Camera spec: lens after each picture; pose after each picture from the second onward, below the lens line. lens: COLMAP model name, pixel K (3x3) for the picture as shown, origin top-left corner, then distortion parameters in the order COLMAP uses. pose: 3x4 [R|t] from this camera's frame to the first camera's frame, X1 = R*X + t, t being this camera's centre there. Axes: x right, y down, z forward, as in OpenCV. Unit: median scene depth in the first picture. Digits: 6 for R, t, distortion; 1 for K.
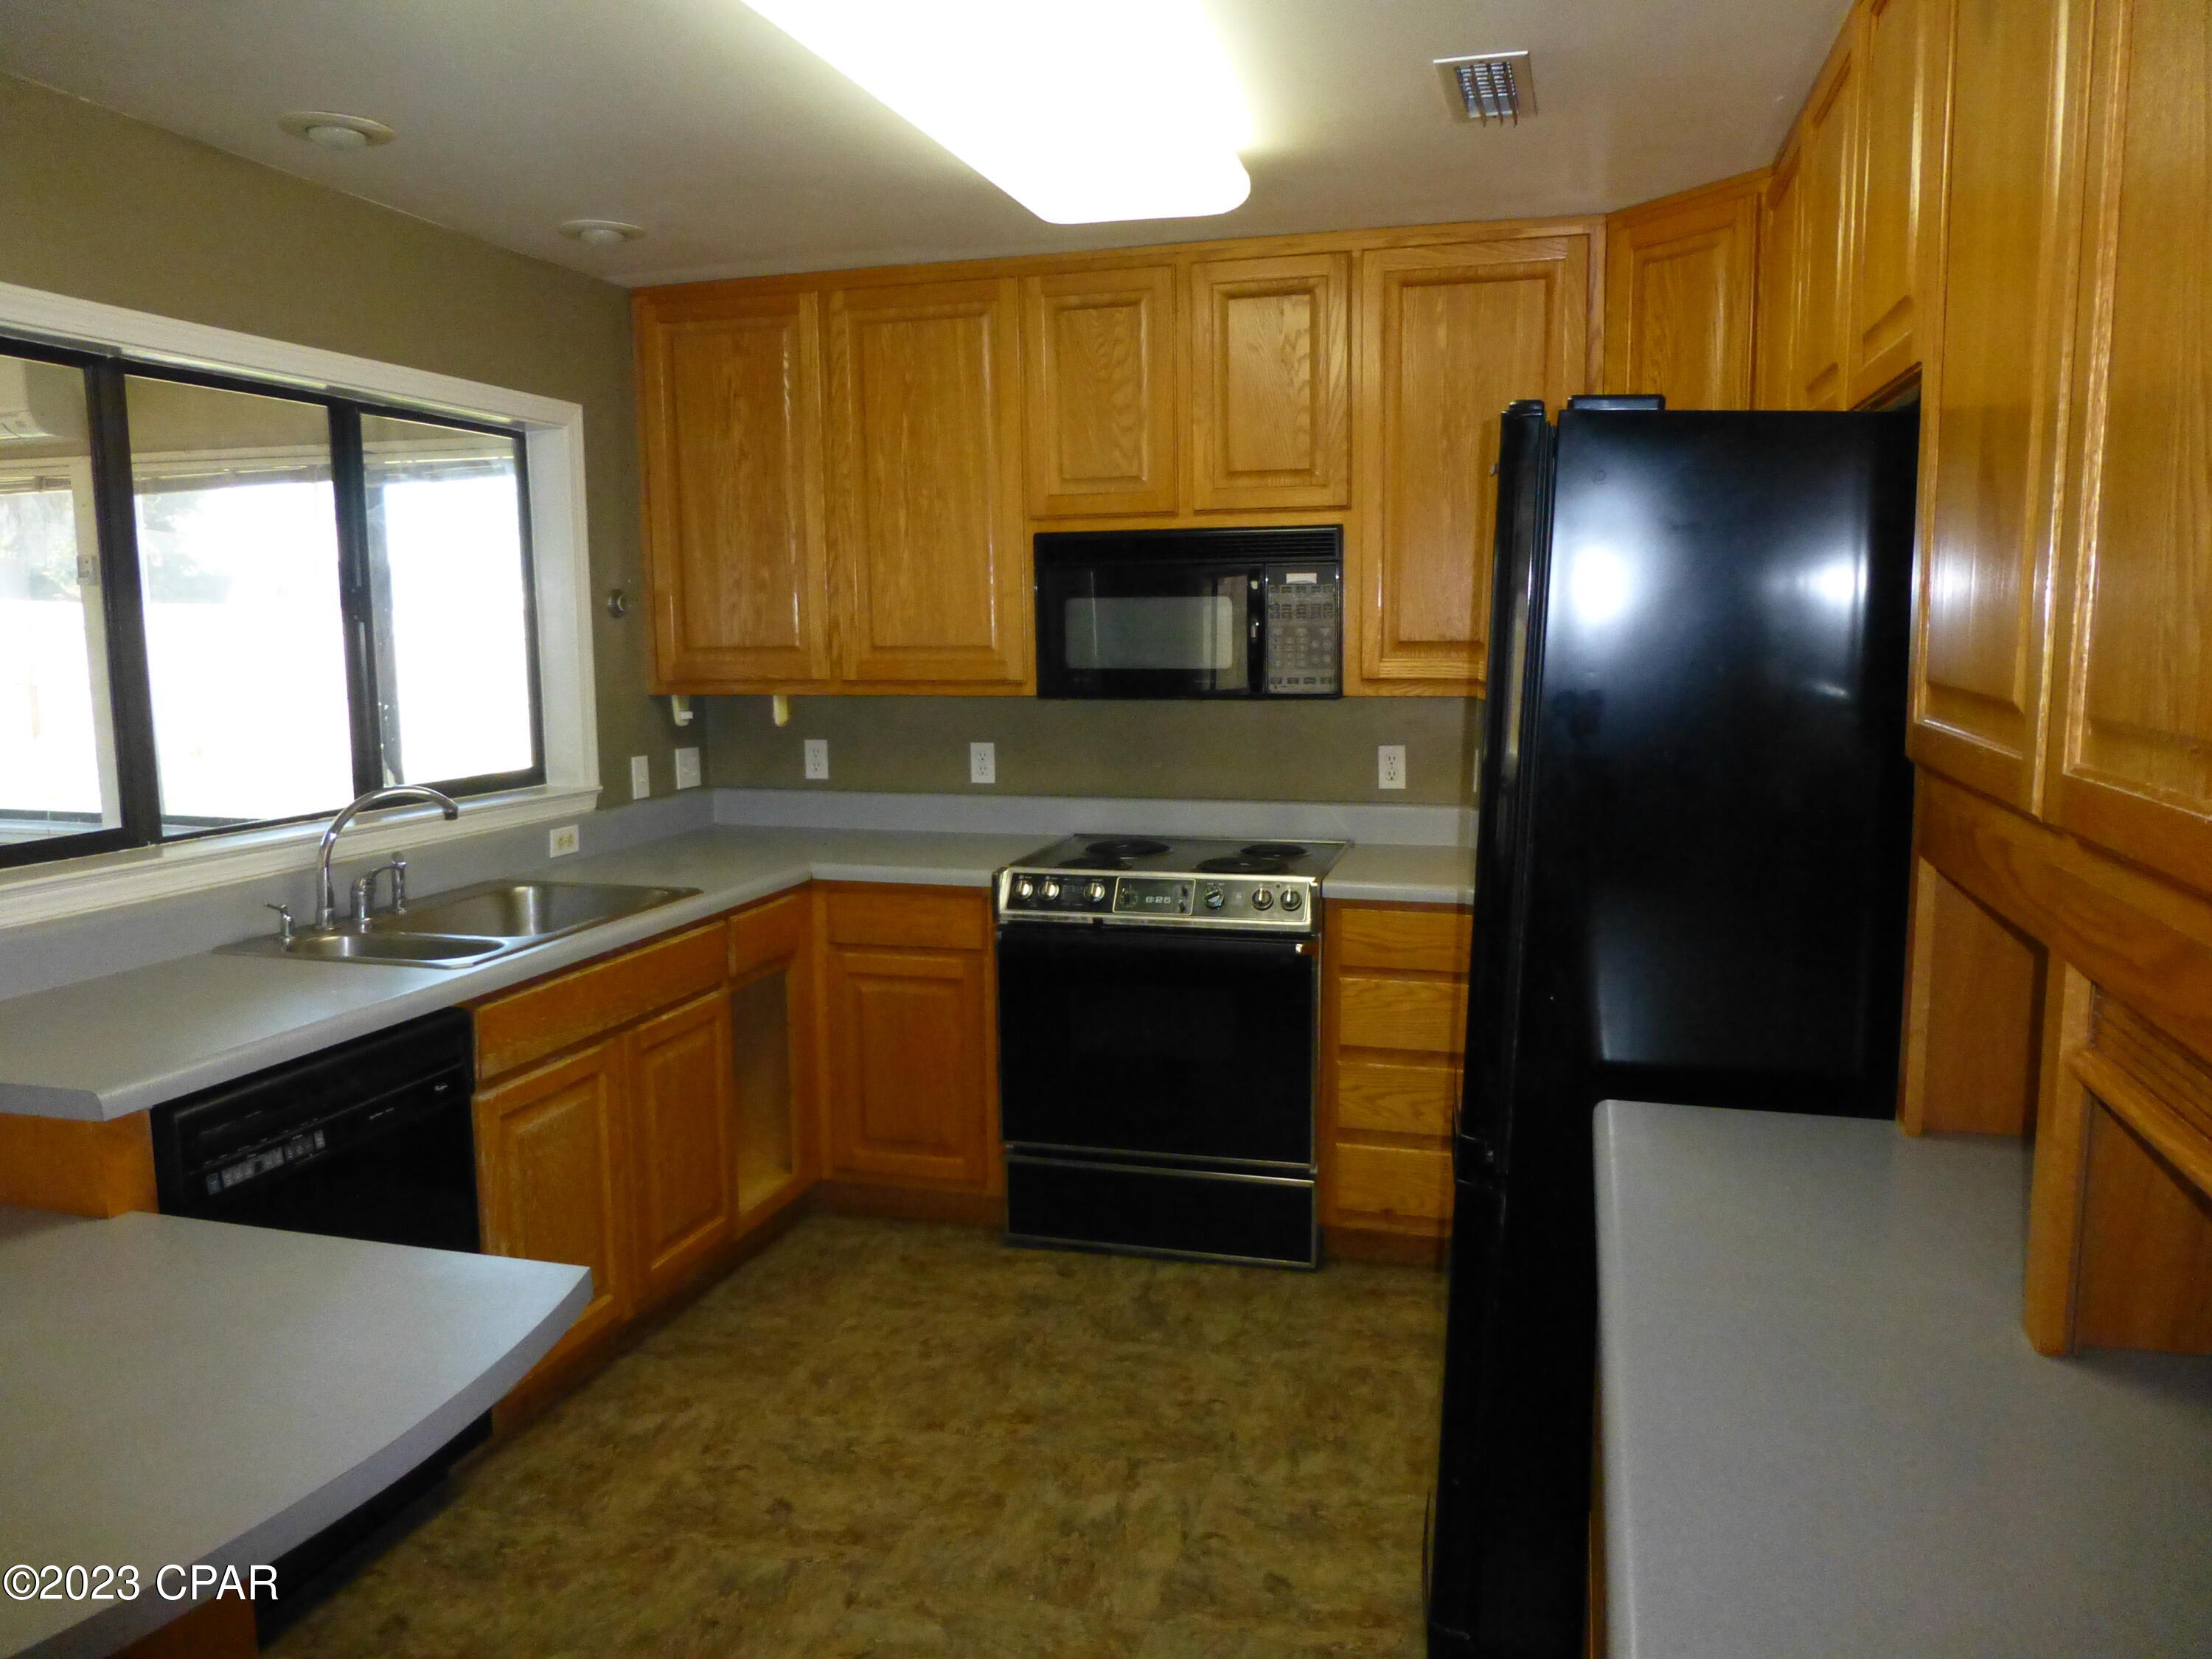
lens RADIAL K [[1620.1, 0, 1106.0], [0, 1620.1, 829.5], [0, 0, 1]] dist [-0.018415, 0.005858]
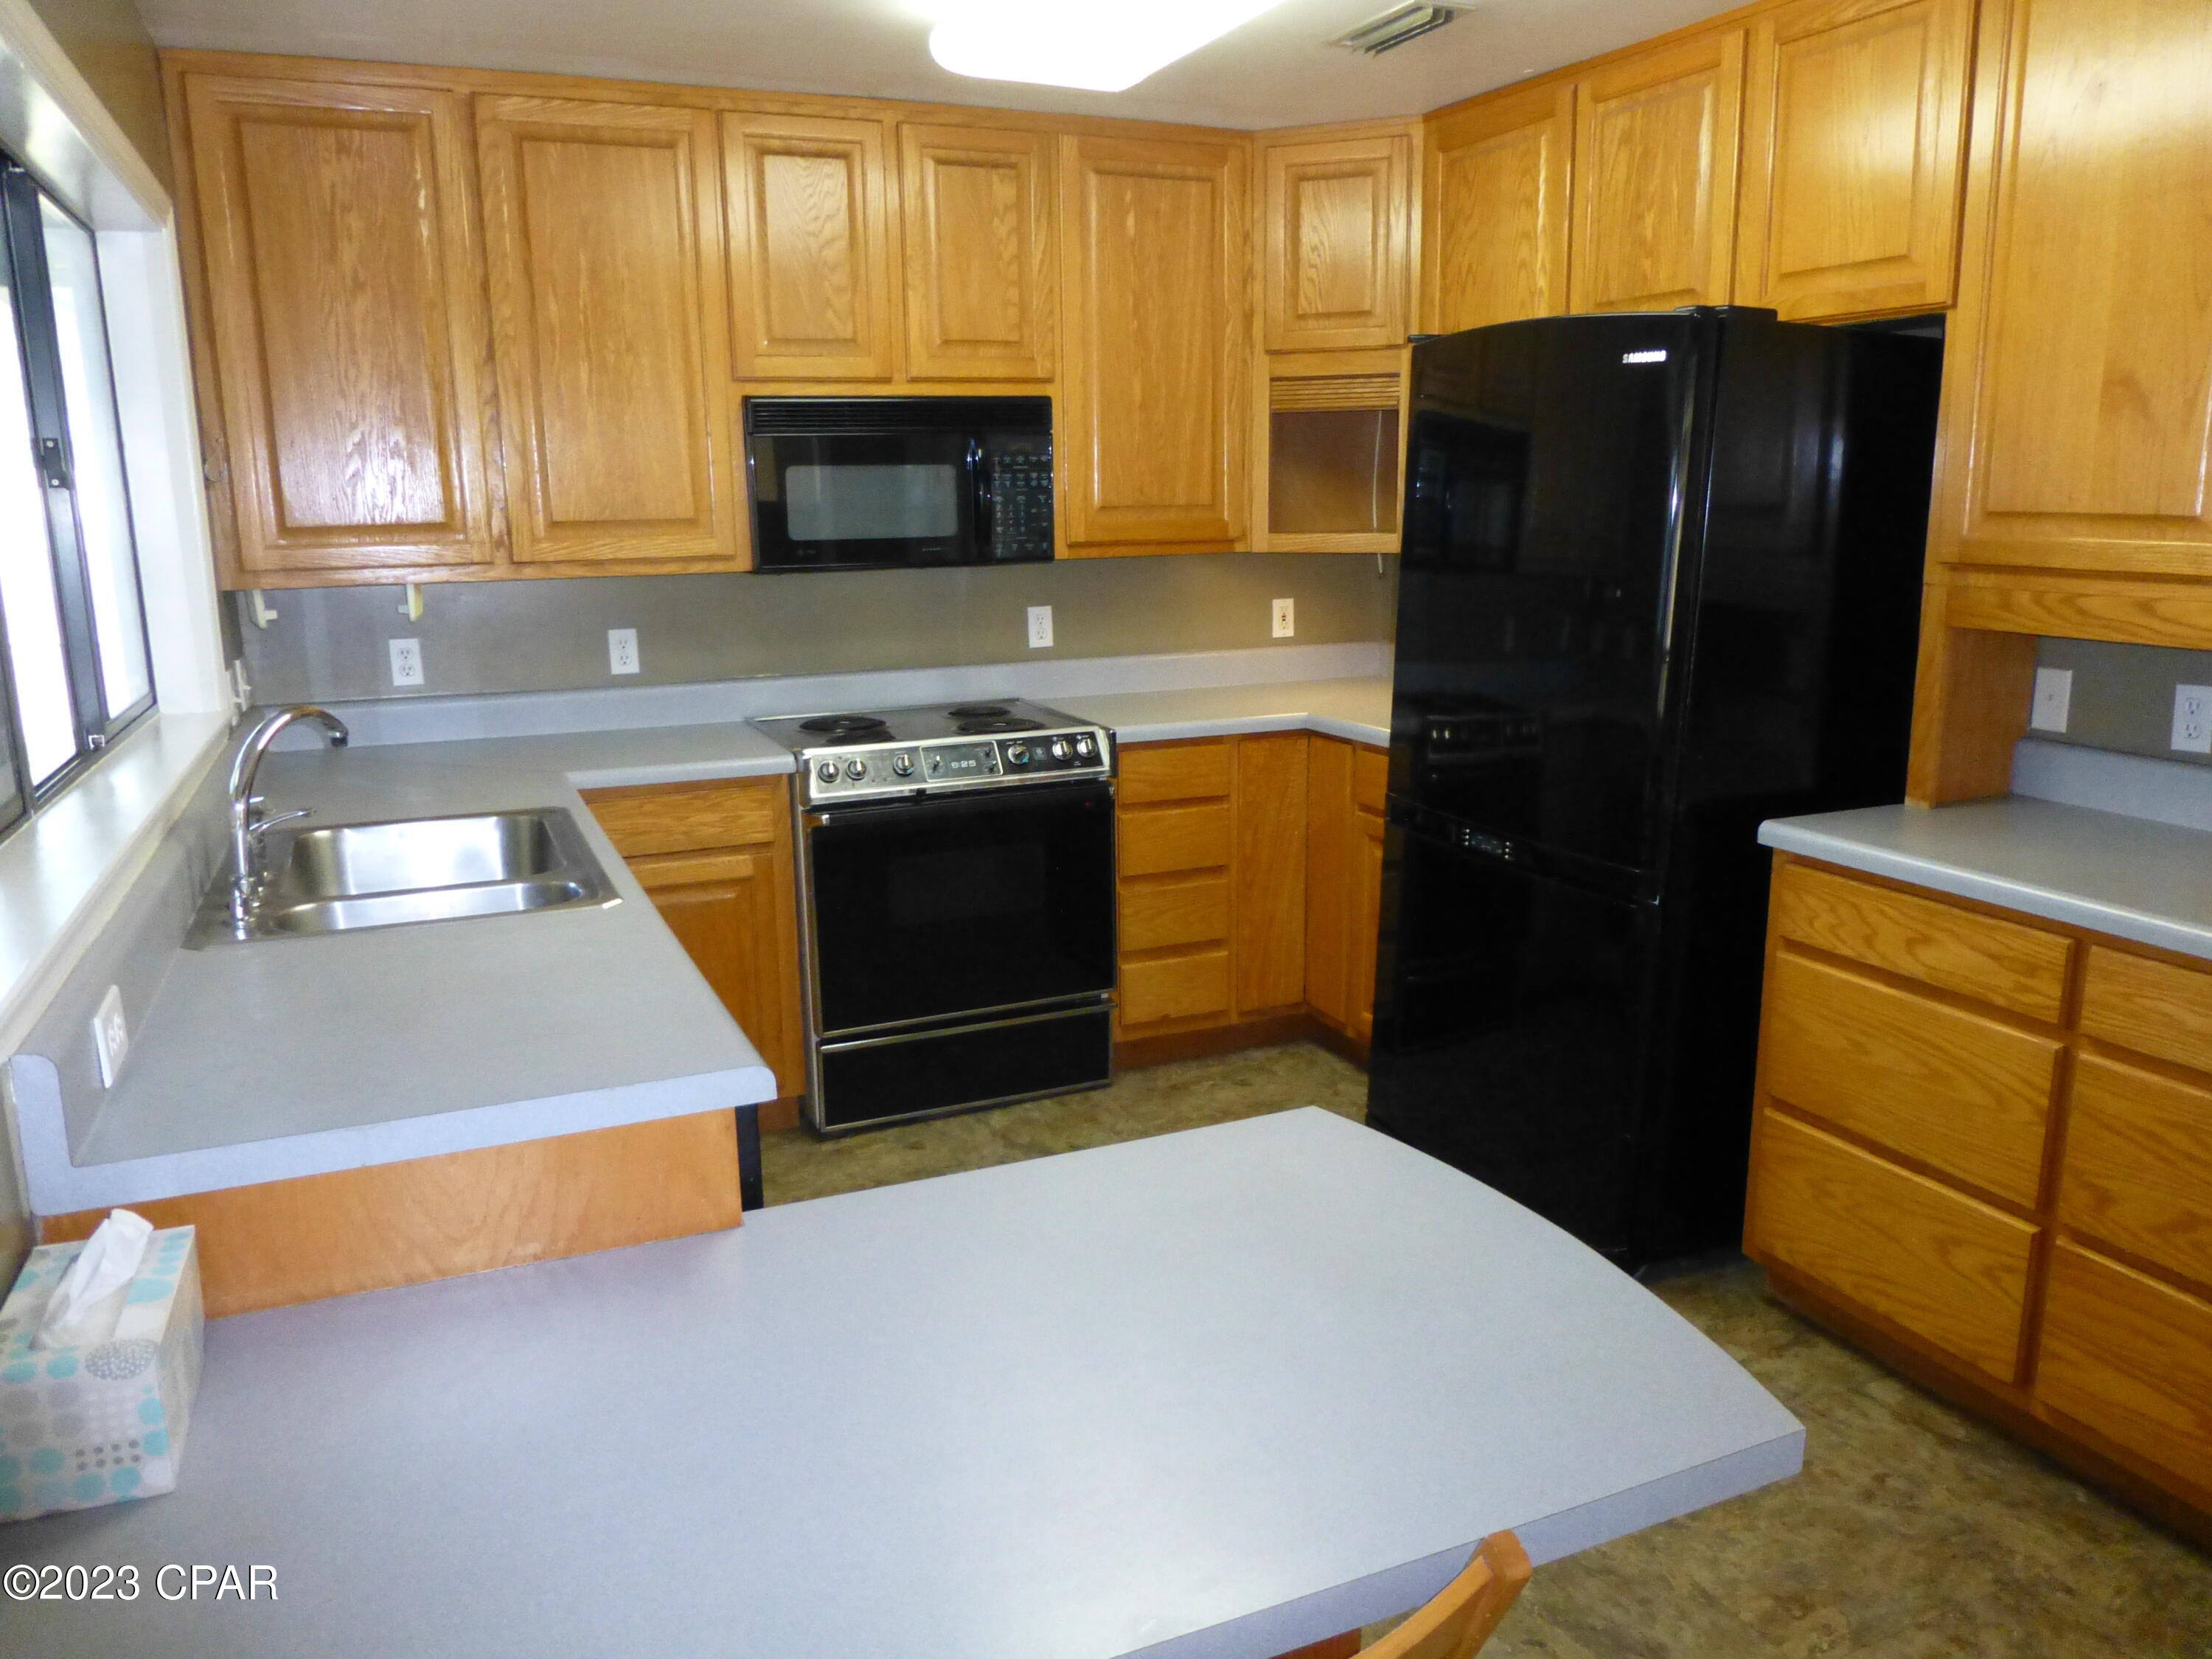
lens RADIAL K [[1620.1, 0, 1106.0], [0, 1620.1, 829.5], [0, 0, 1]] dist [-0.018415, 0.005858]
pose [[0.766577, -0.134341, 0.627943, -0.512935], [0.089963, 0.990695, 0.102123, -0.011647], [-0.635819, -0.021794, 0.771530, 0.146131]]
